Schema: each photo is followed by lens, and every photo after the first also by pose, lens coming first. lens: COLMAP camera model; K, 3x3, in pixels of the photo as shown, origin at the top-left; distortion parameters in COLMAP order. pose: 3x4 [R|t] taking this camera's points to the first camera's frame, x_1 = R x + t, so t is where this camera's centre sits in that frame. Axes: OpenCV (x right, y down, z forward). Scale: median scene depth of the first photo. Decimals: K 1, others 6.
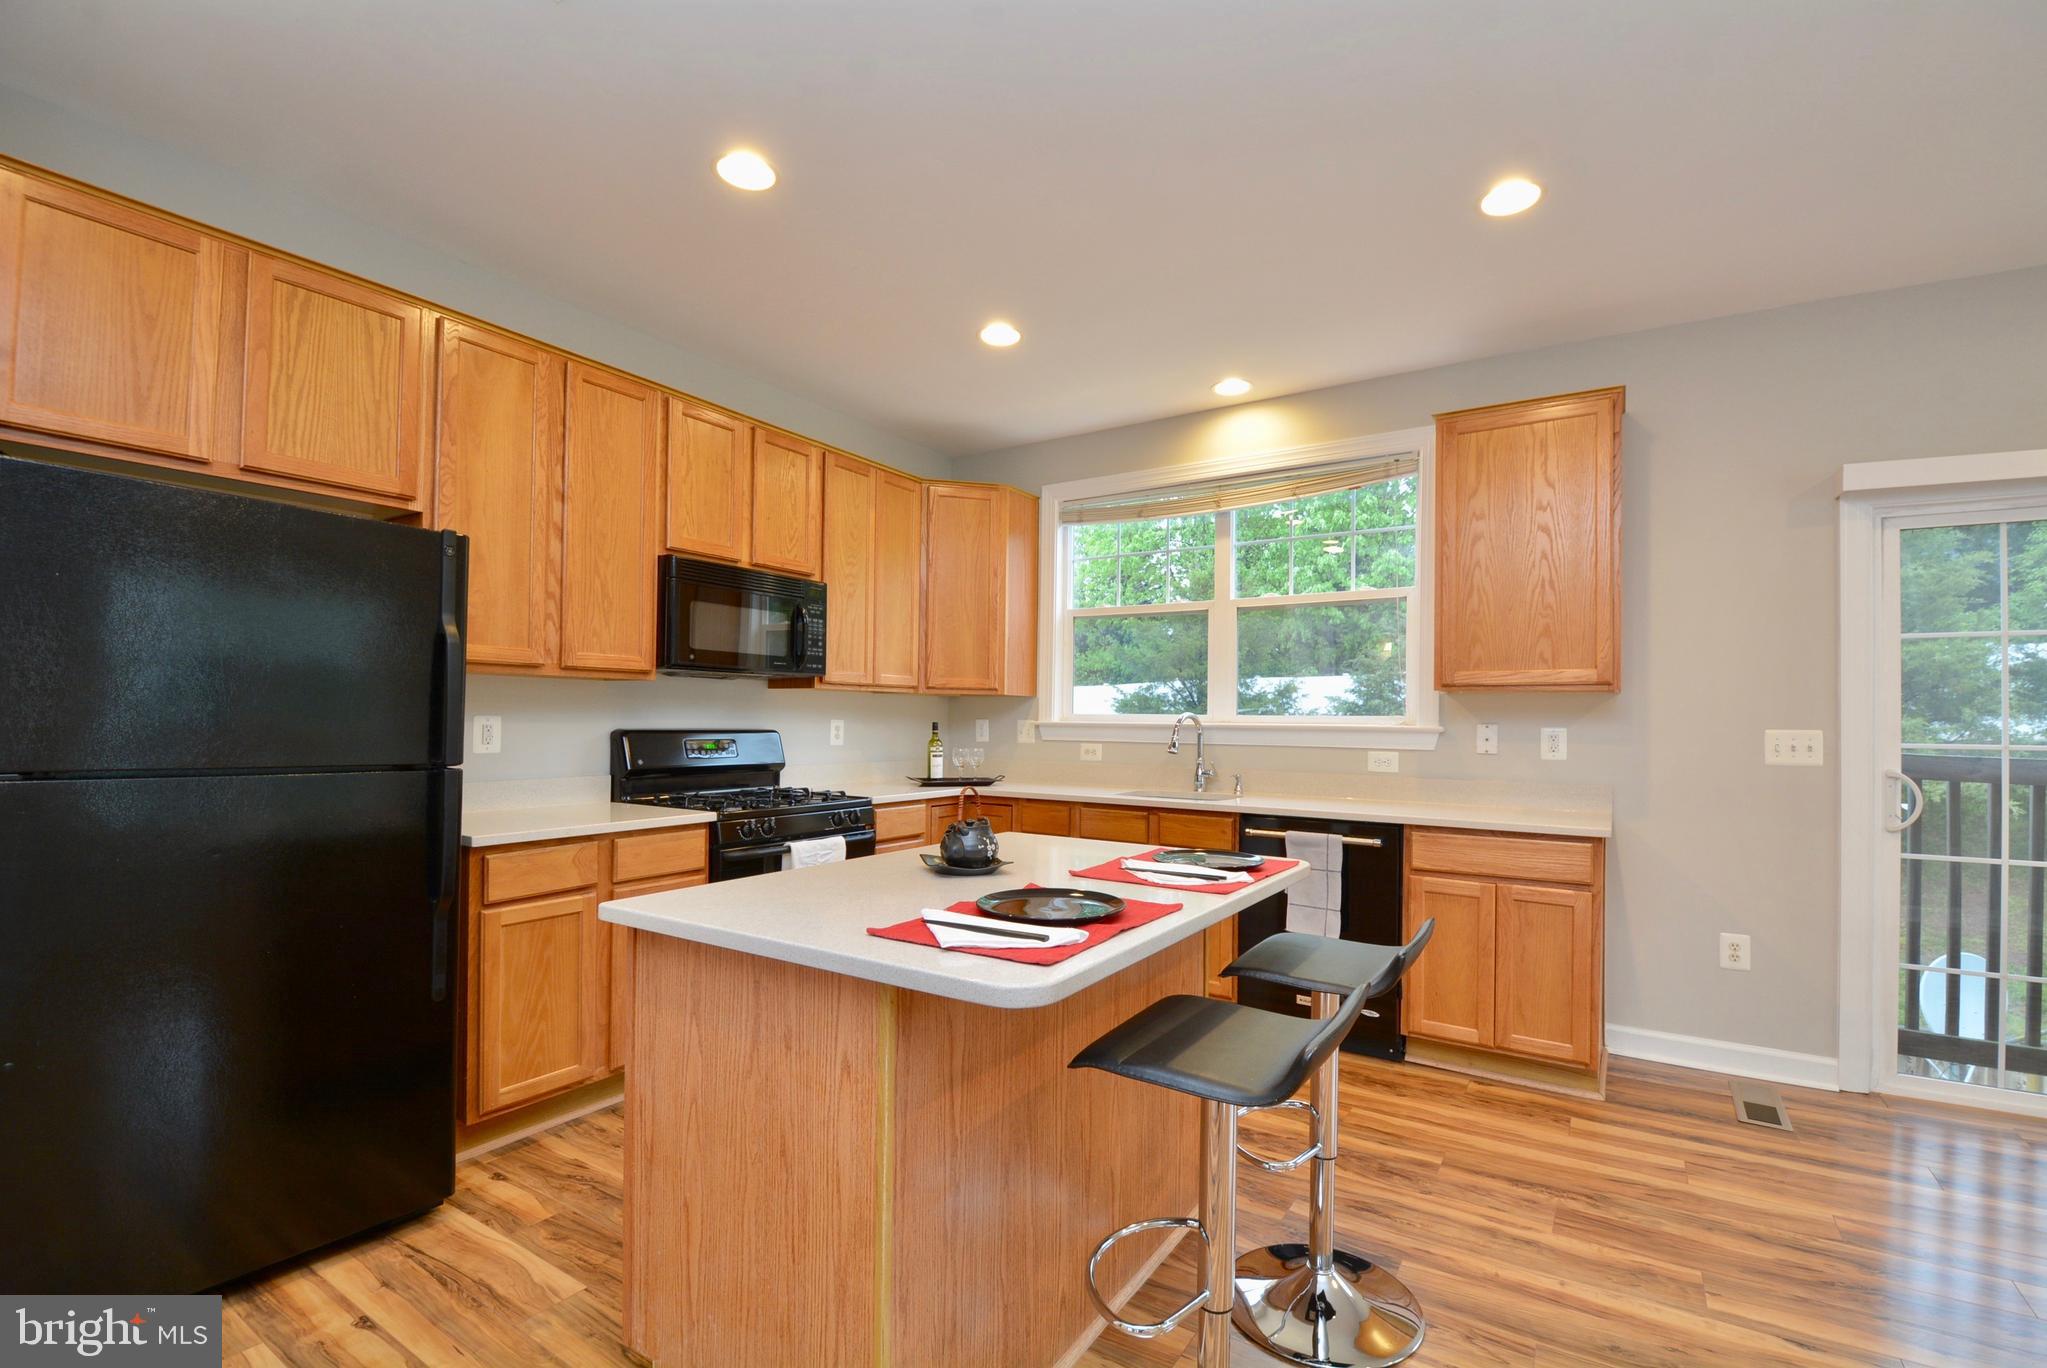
lens RADIAL K [[897.4, 0, 1043.3], [0, 897.4, 704.2], [0, 0, 1]] dist [0.005247, -0.015766]
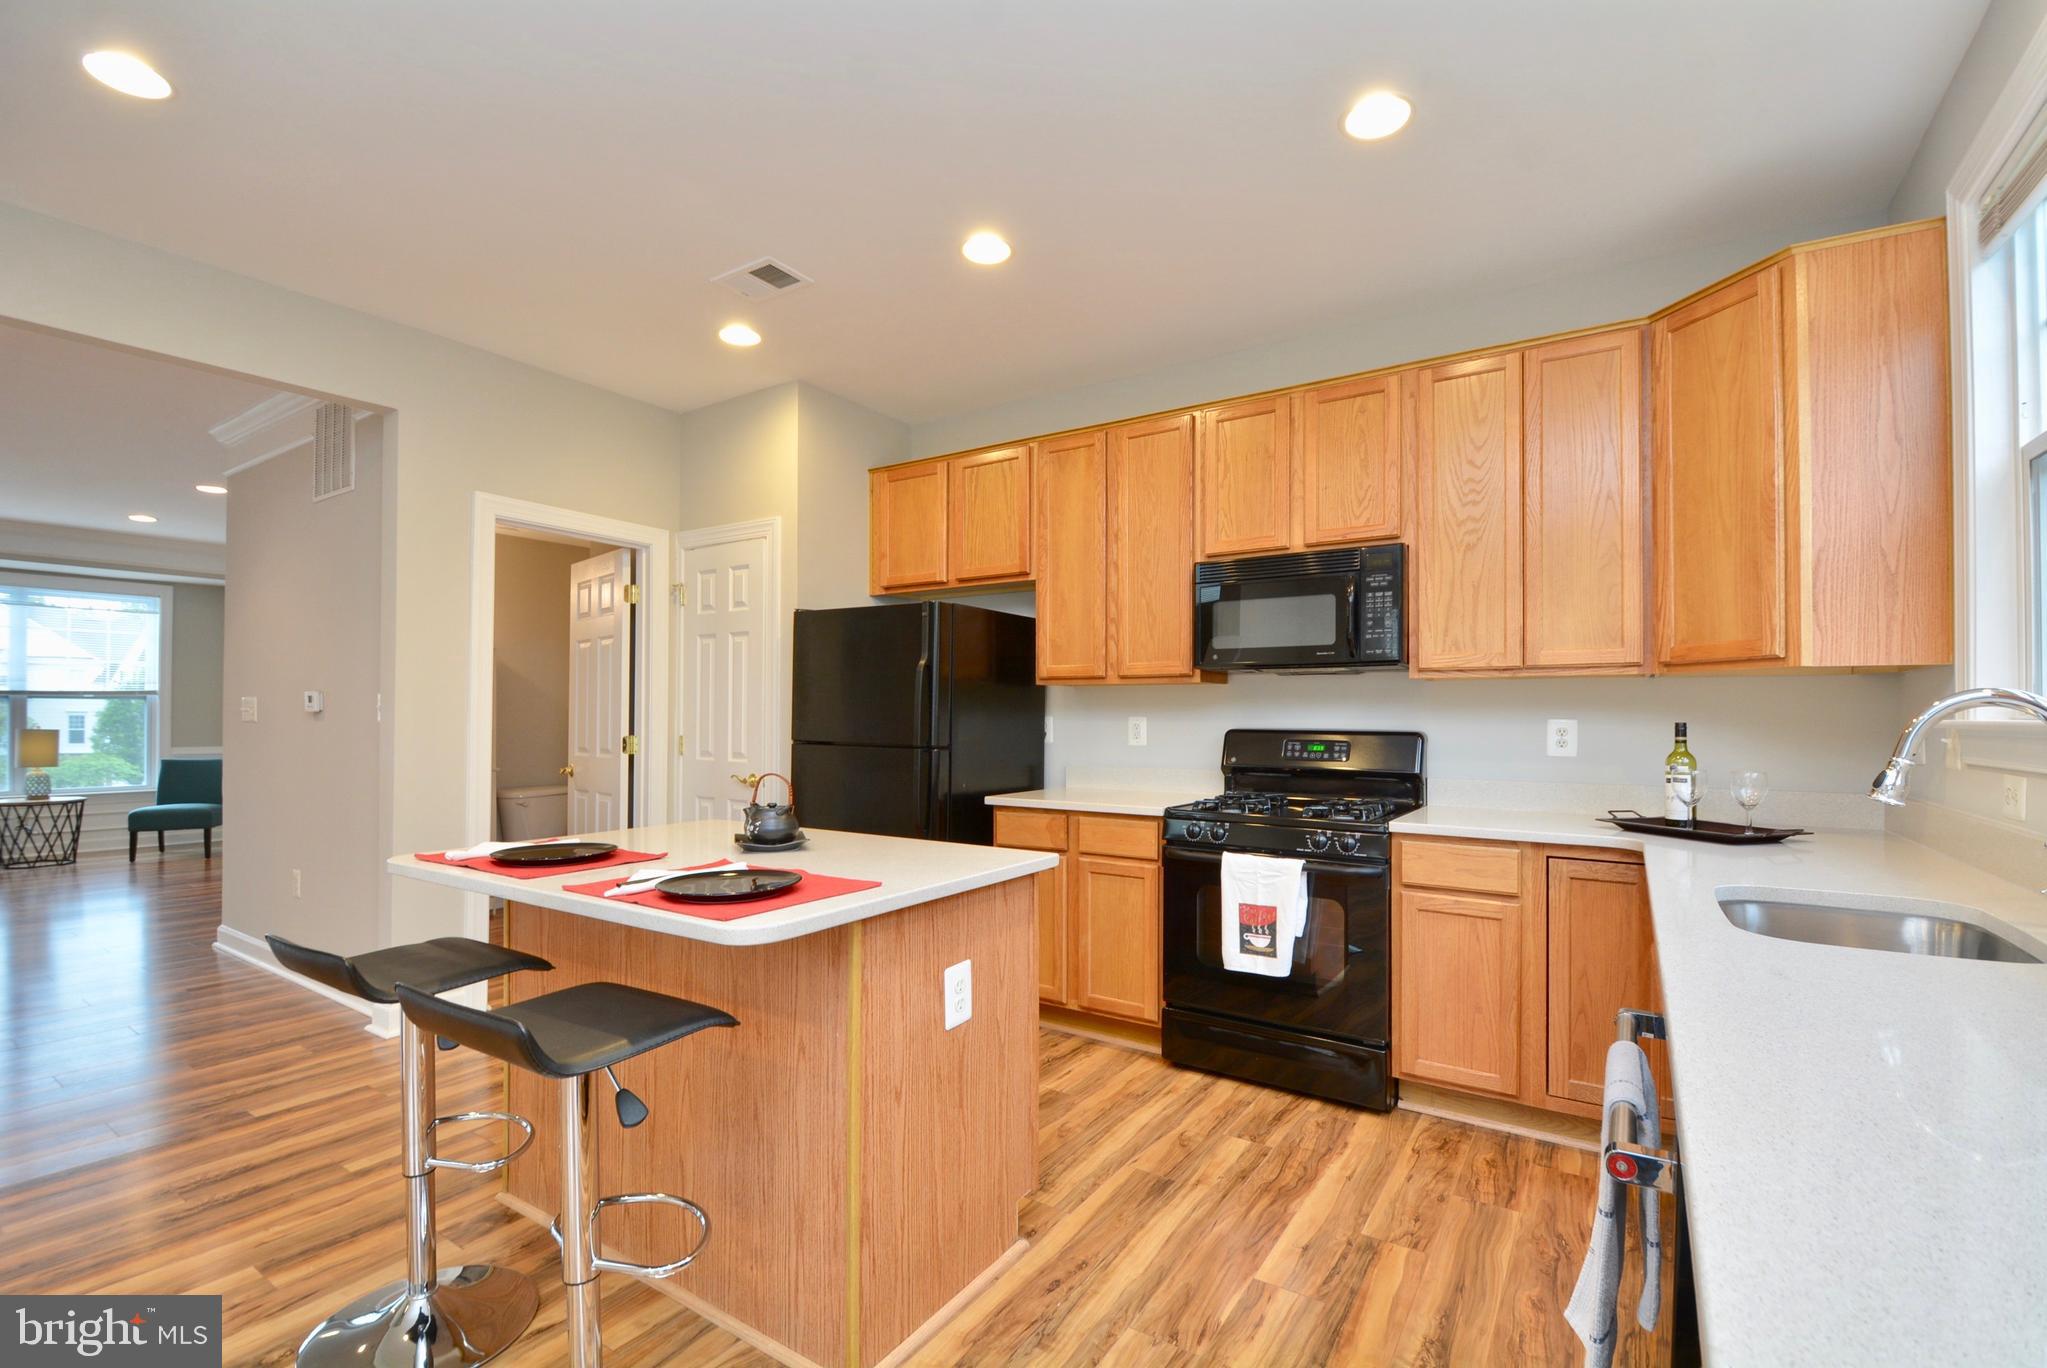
lens RADIAL K [[897.4, 0, 1054.4], [0, 897.4, 714.3], [0, 0, 1]] dist [0.005247, -0.015766]
pose [[0.001946, -0.009887, -0.999949, 0.674051], [0.017831, 0.999792, -0.009851, 0.019591], [0.999839, -0.017811, 0.002122, 0.876964]]
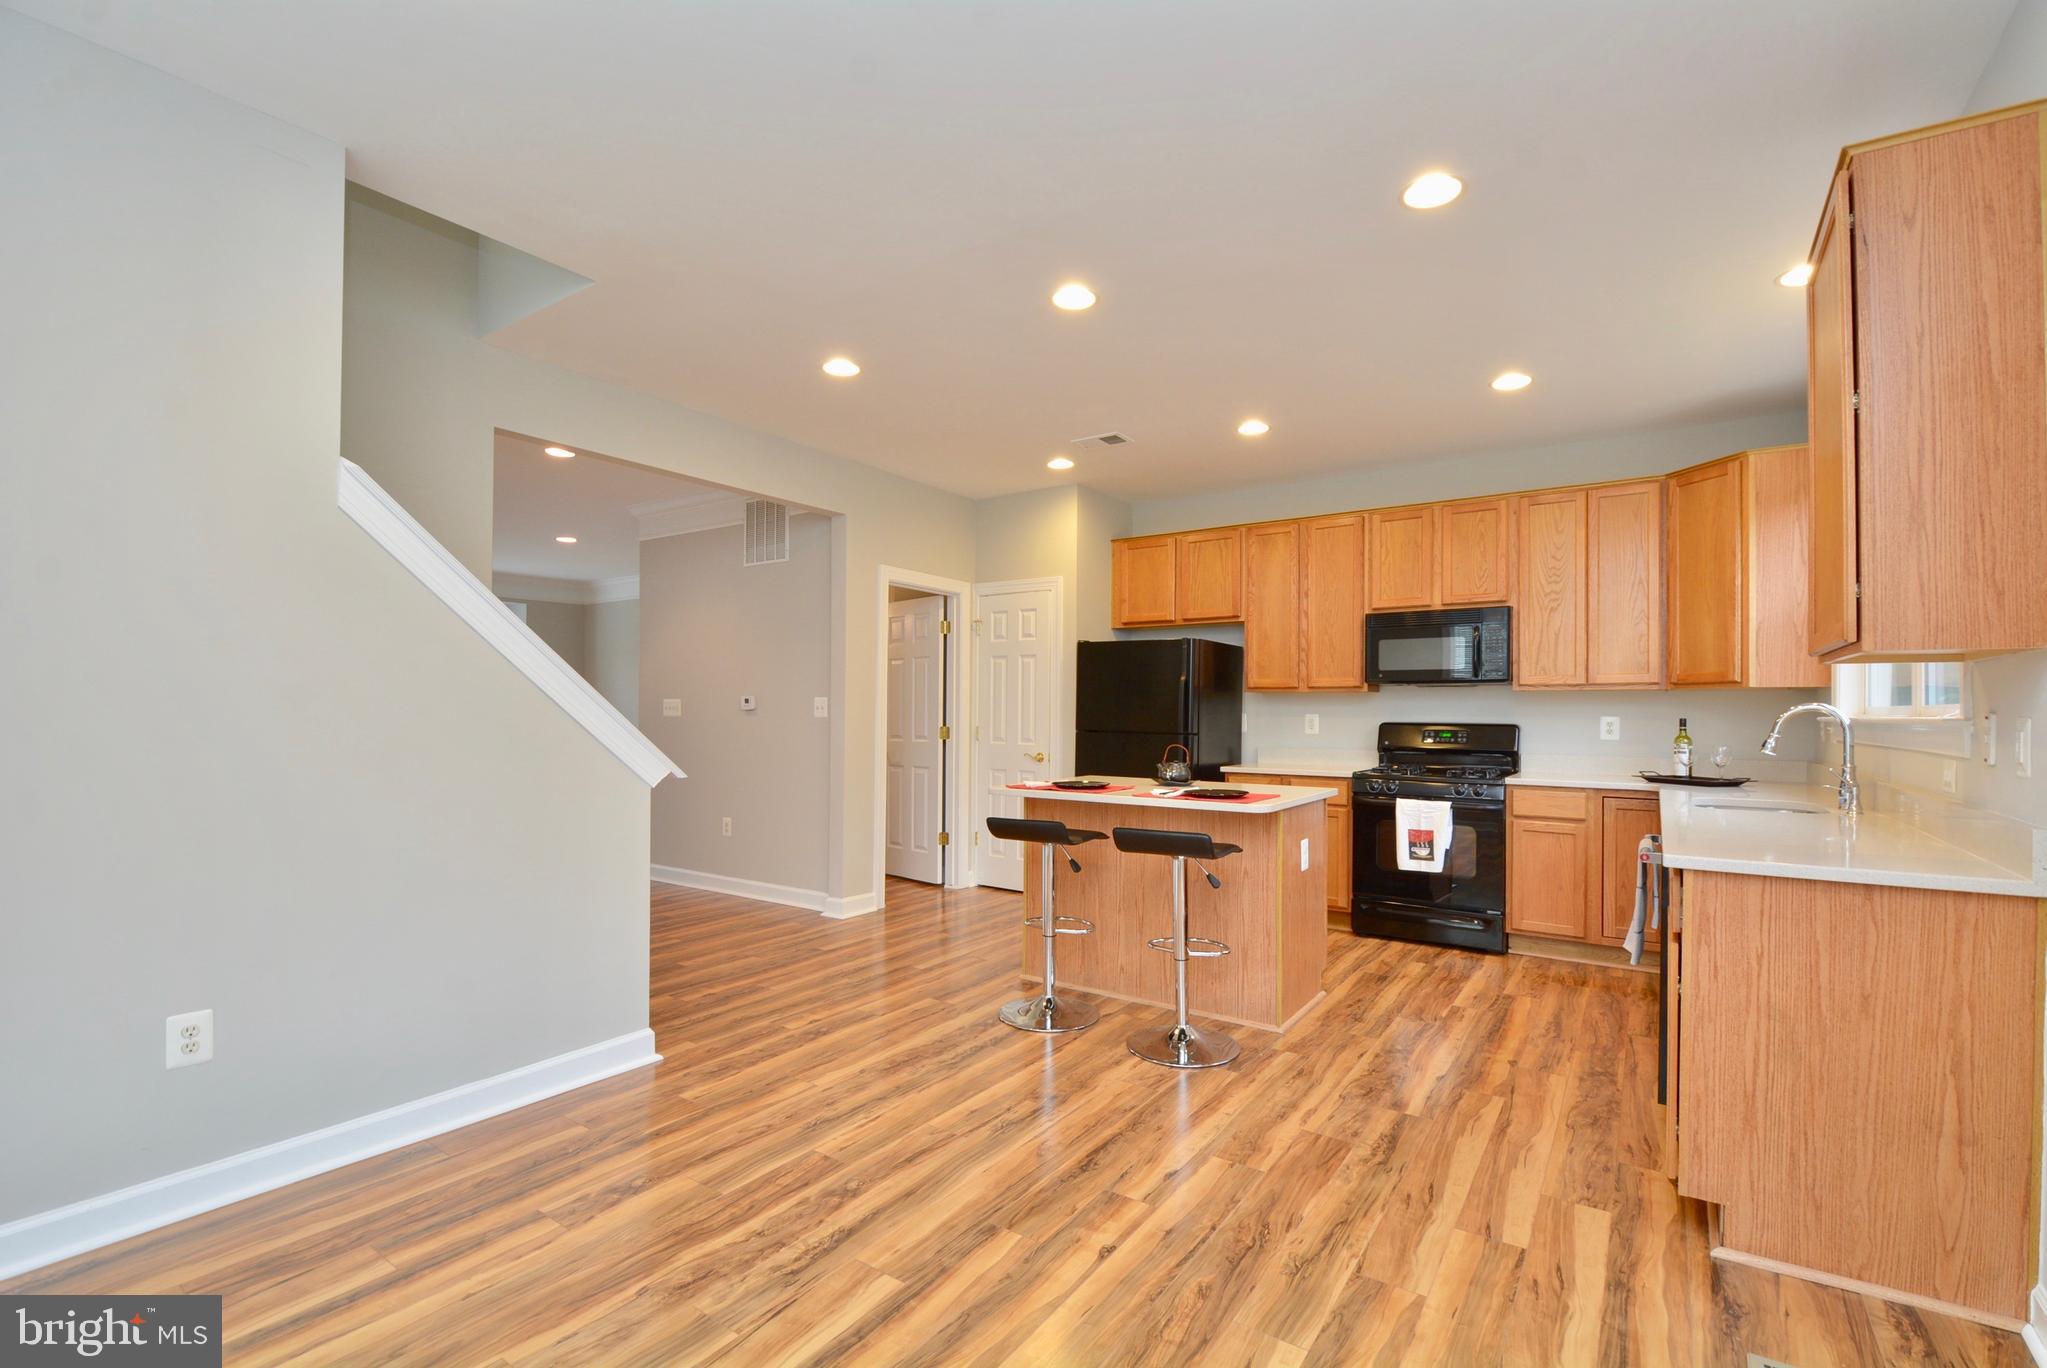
lens RADIAL K [[897.4, 0, 1047.1], [0, 897.4, 713.5], [0, 0, 1]] dist [0.005247, -0.015766]
pose [[-0.026463, -0.008103, -0.999617, 1.288935], [0.015067, 0.999850, -0.008504, 0.018777], [0.999536, -0.015286, -0.026337, 0.491008]]
